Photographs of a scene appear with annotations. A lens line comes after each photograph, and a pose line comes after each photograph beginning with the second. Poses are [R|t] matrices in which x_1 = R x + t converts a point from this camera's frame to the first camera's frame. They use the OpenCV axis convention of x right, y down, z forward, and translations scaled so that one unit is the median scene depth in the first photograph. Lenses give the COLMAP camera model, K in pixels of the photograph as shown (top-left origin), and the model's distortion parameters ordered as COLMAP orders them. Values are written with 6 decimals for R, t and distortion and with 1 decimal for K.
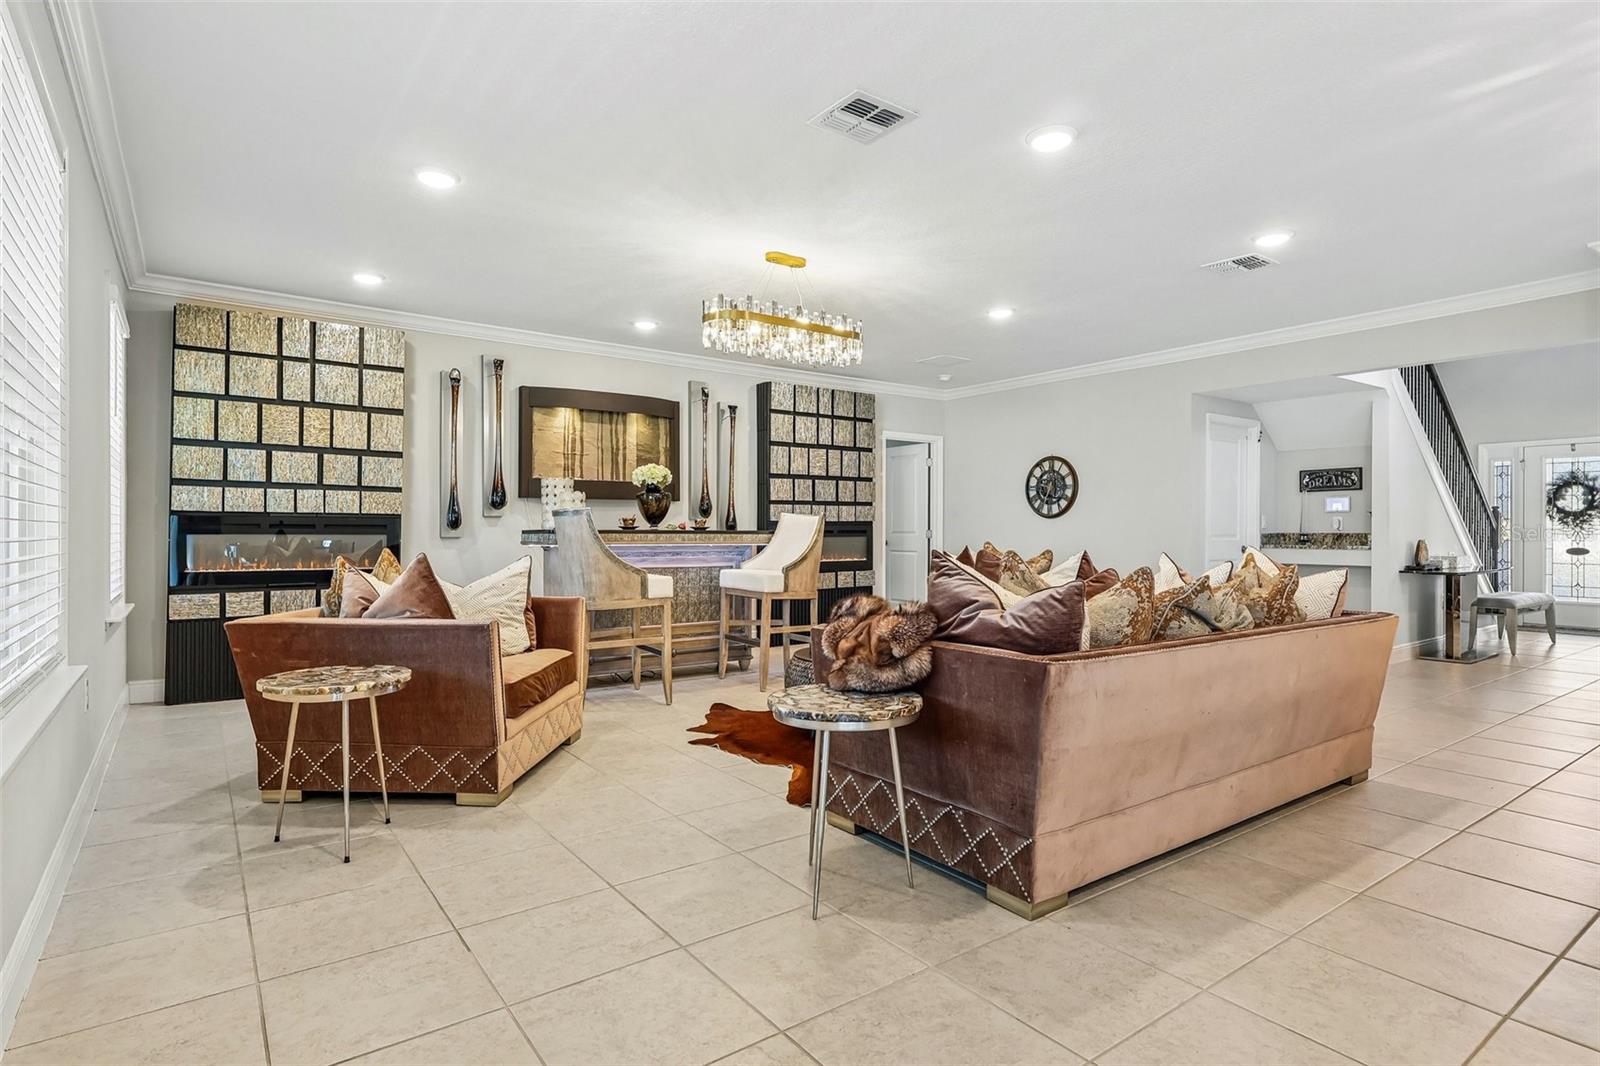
lens RADIAL K [[828.8, 0, 797.5], [0, 828.8, 531.8], [0, 0, 1]] dist [0.003700, 0.005631]
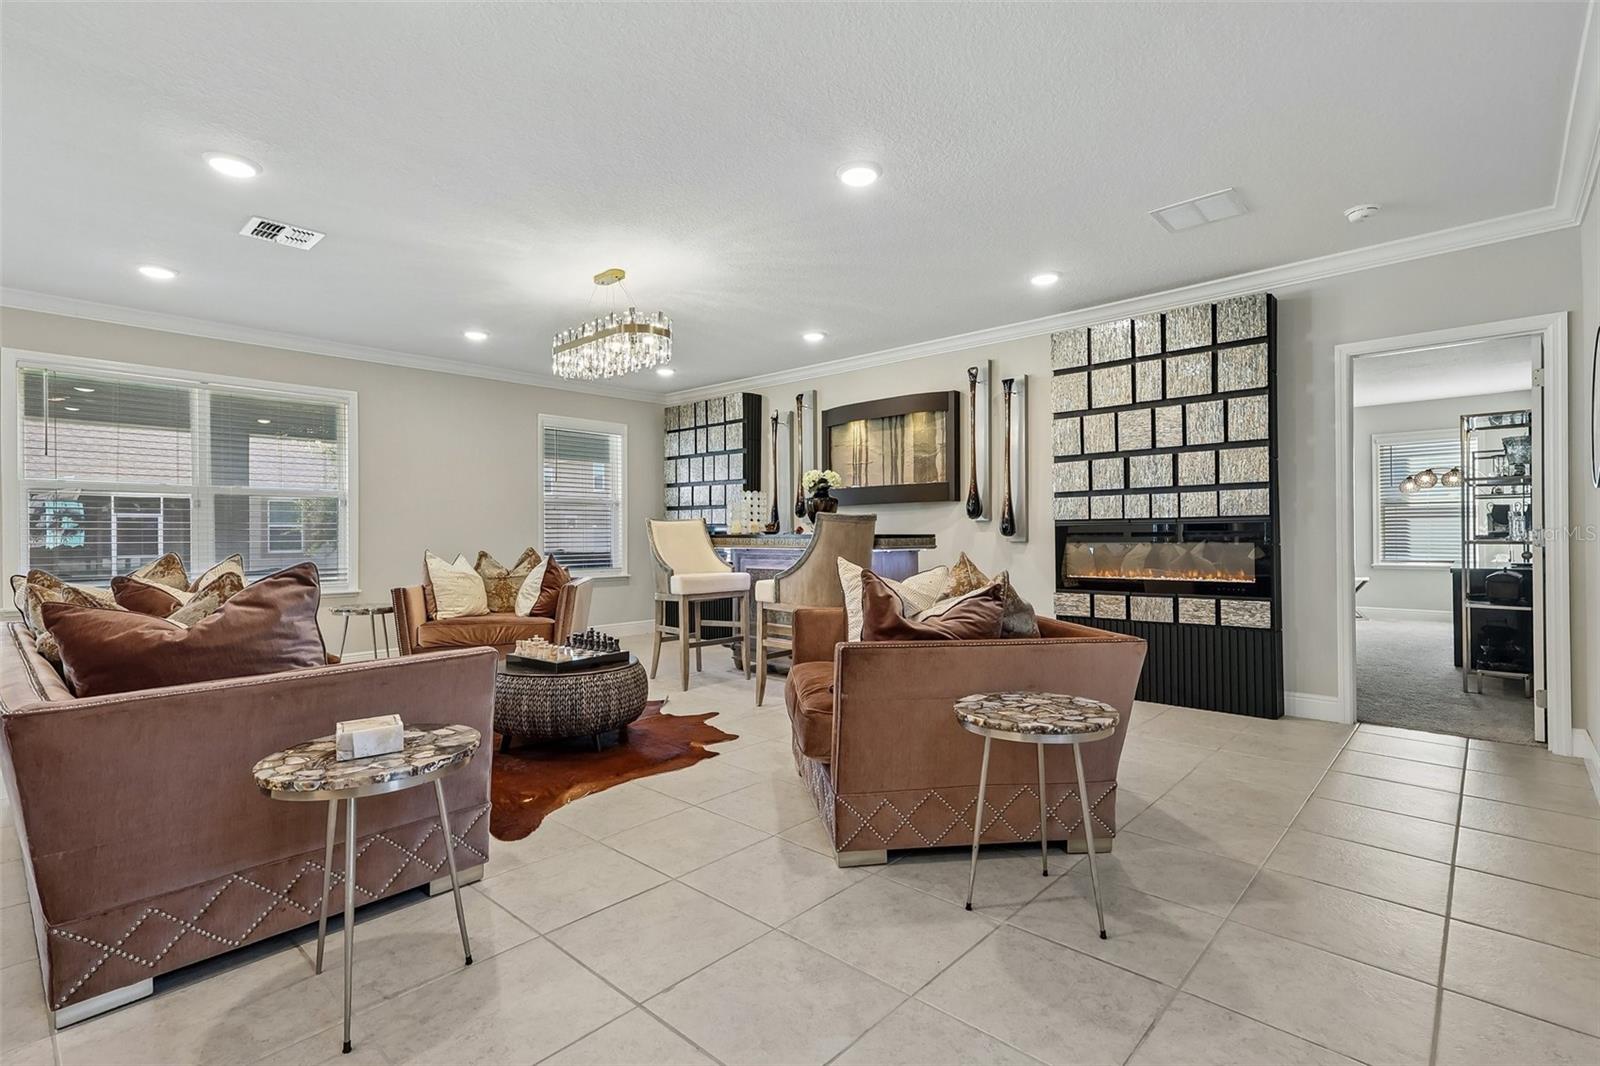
lens RADIAL K [[751.1, 0, 808.8], [0, 751.1, 538.8], [0, 0, 1]] dist [-0.002241, 0.000346]
pose [[0.190420, 0.006452, -0.981681, 0.580578], [0.008834, 0.999927, 0.008285, -0.003512], [0.981663, -0.010250, 0.190349, 0.637258]]
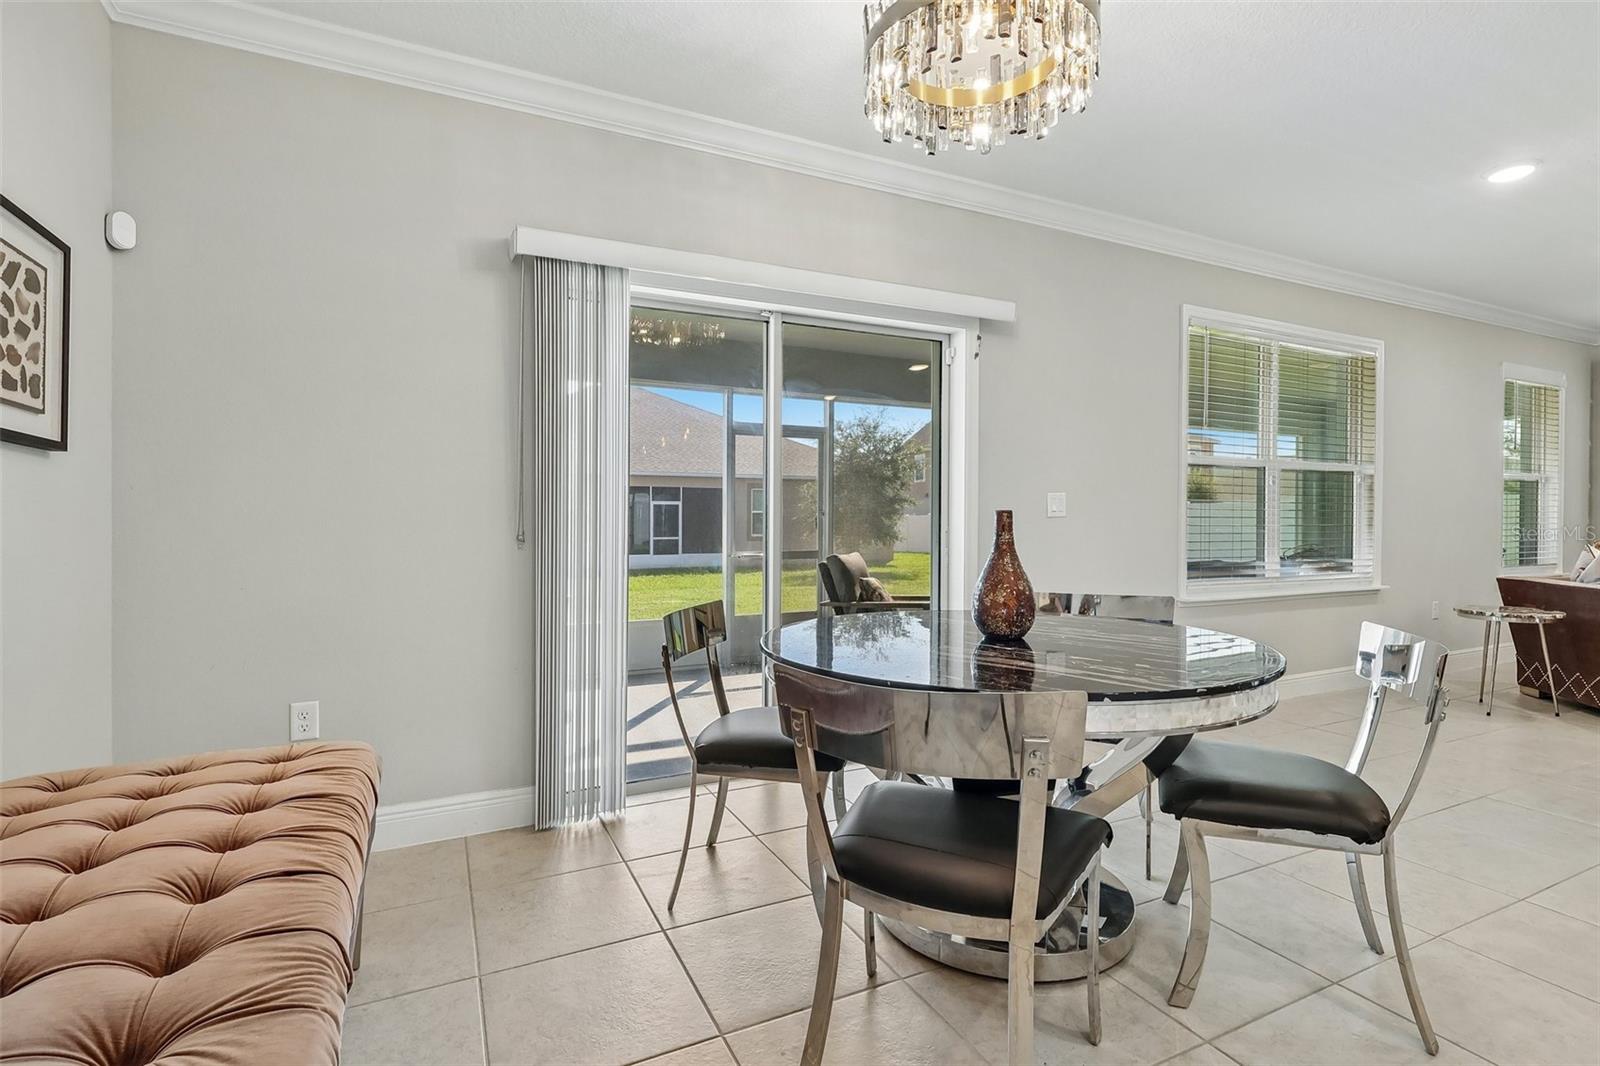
lens RADIAL K [[751.1, 0, 785.7], [0, 751.1, 535.1], [0, 0, 1]] dist [-0.002241, 0.000346]
pose [[-0.199531, 0.013328, -0.979801, 0.431202], [-0.001517, 0.999902, 0.013910, 0.002205], [0.979890, 0.004262, -0.199491, -0.039943]]
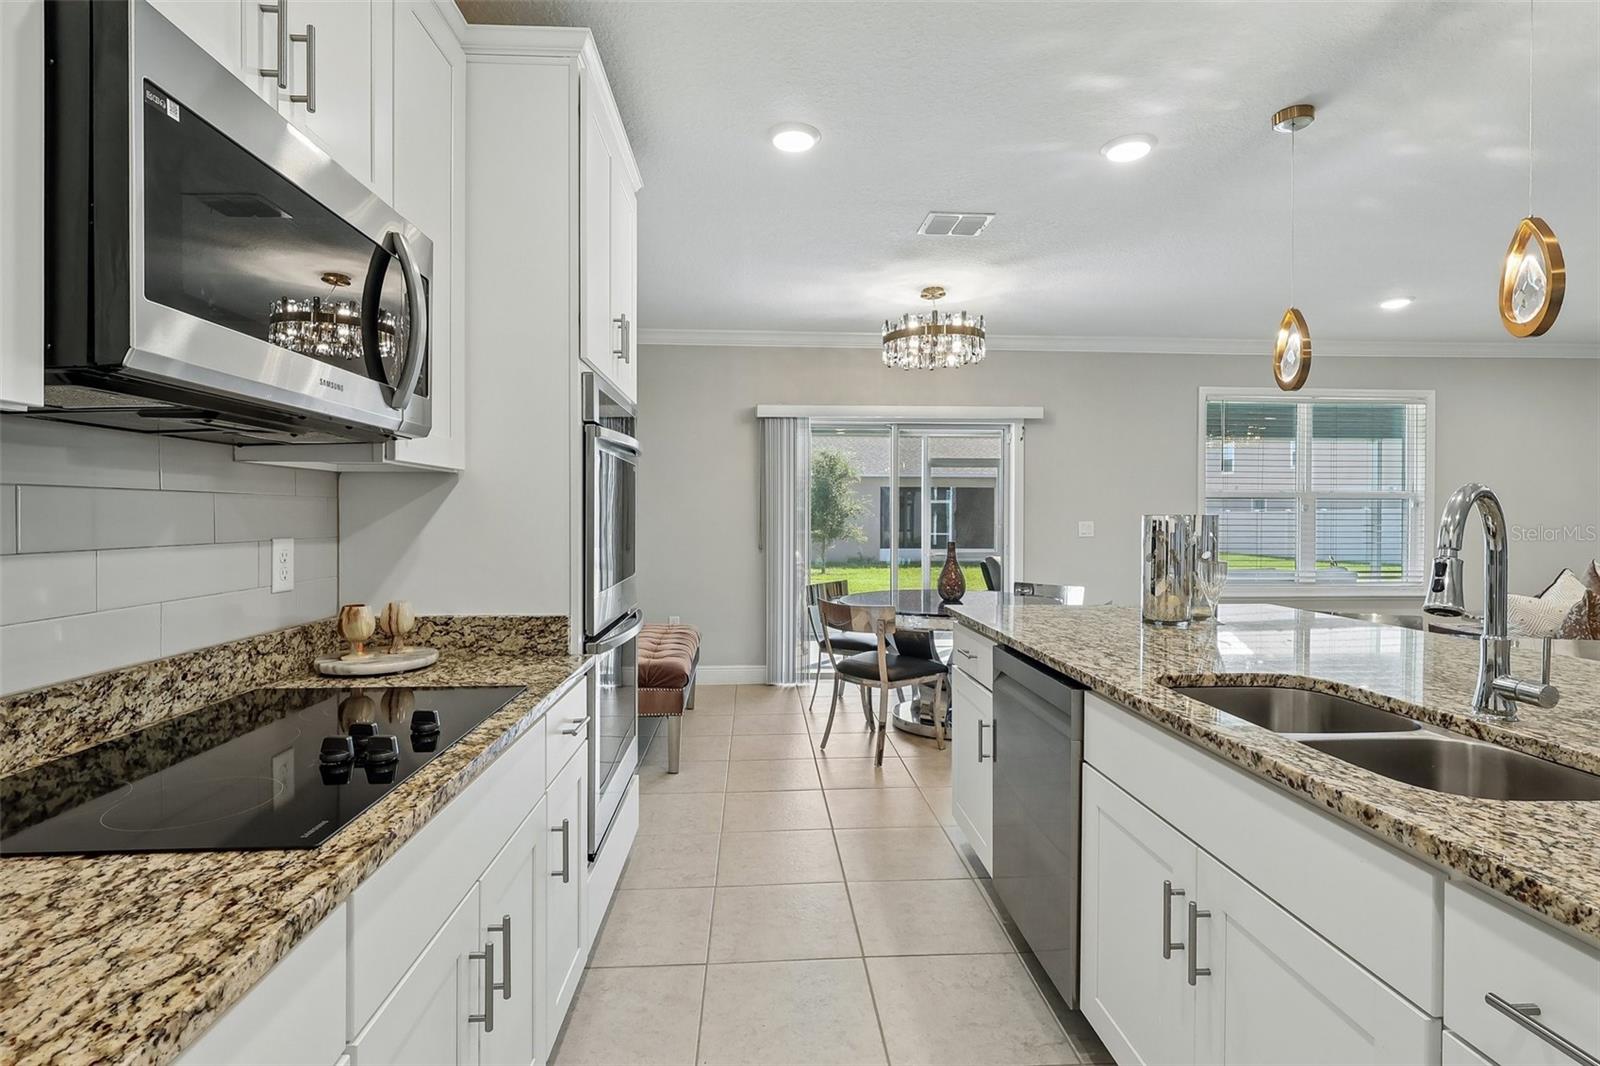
lens RADIAL K [[751.1, 0, 808.0], [0, 751.1, 522.9], [0, 0, 1]] dist [-0.002241, 0.000346]
pose [[-0.540004, 0.008145, -0.841623, 0.708074], [-0.005175, 0.999902, 0.012998, -0.024026], [0.841646, 0.011375, -0.539909, 0.206092]]
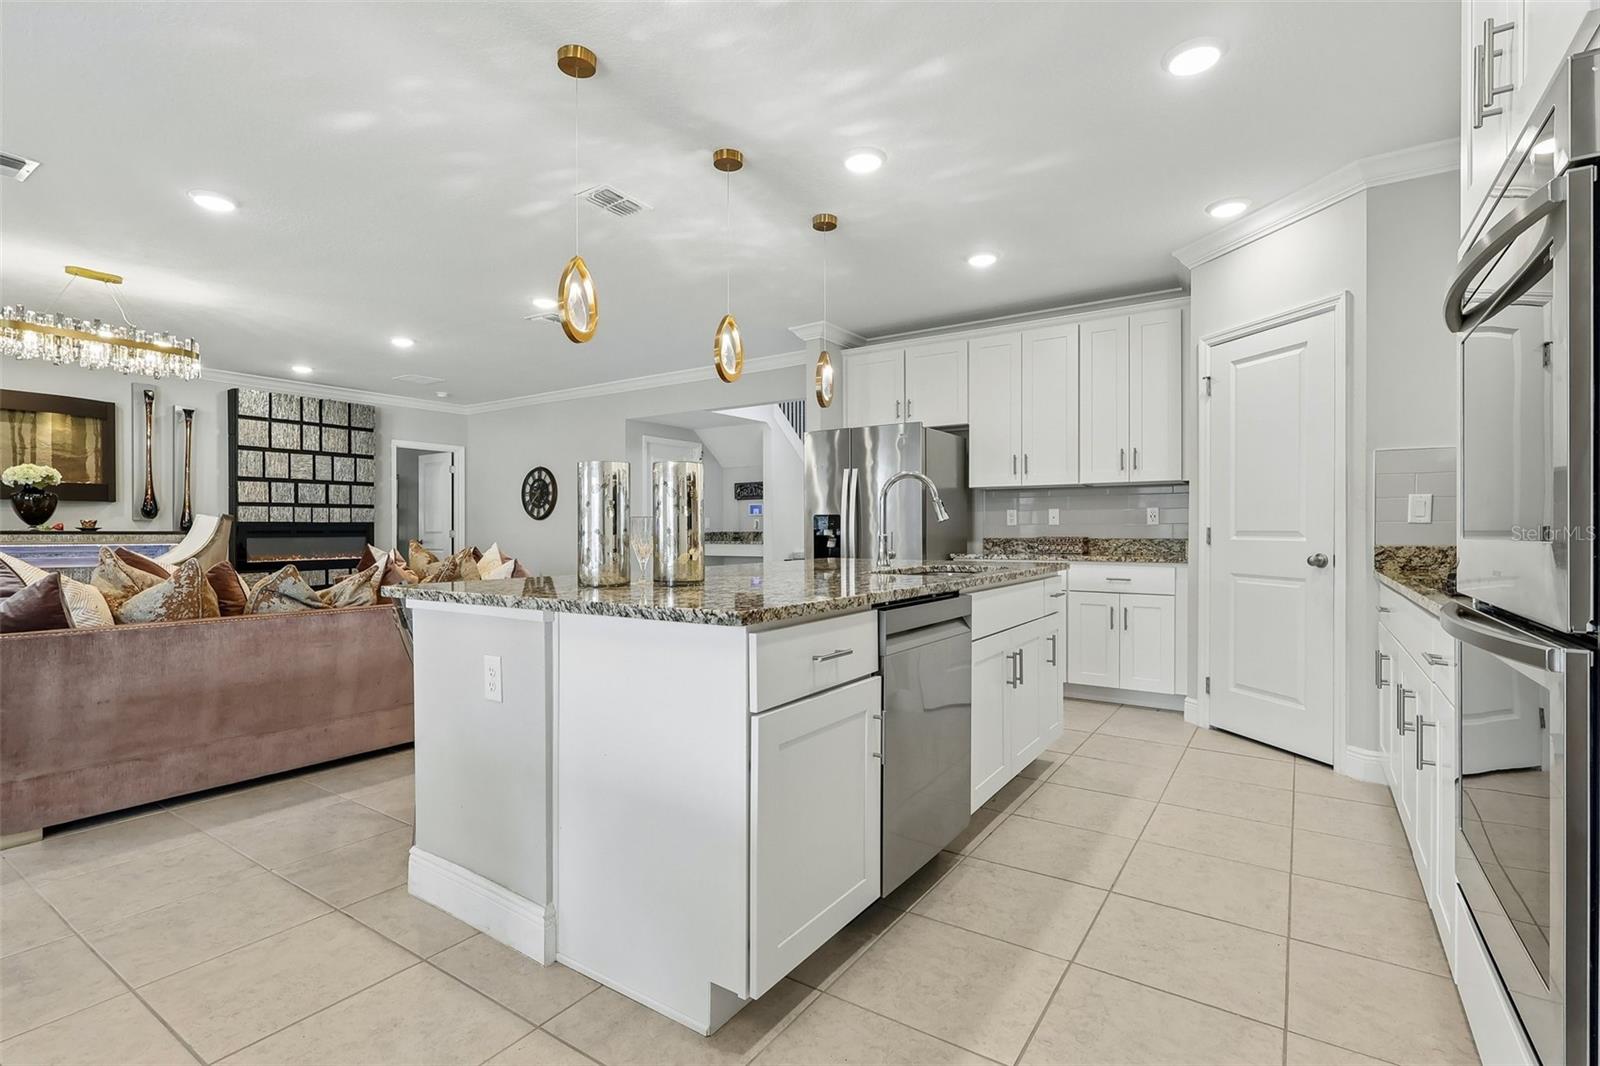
lens RADIAL K [[751.1, 0, 794.2], [0, 751.1, 531.9], [0, 0, 1]] dist [-0.002241, 0.000346]
pose [[0.941940, -0.002776, 0.335769, 0.301451], [0.002982, 0.999996, -0.000099, 0.001573], [-0.335767, 0.001095, 0.941944, -0.120293]]
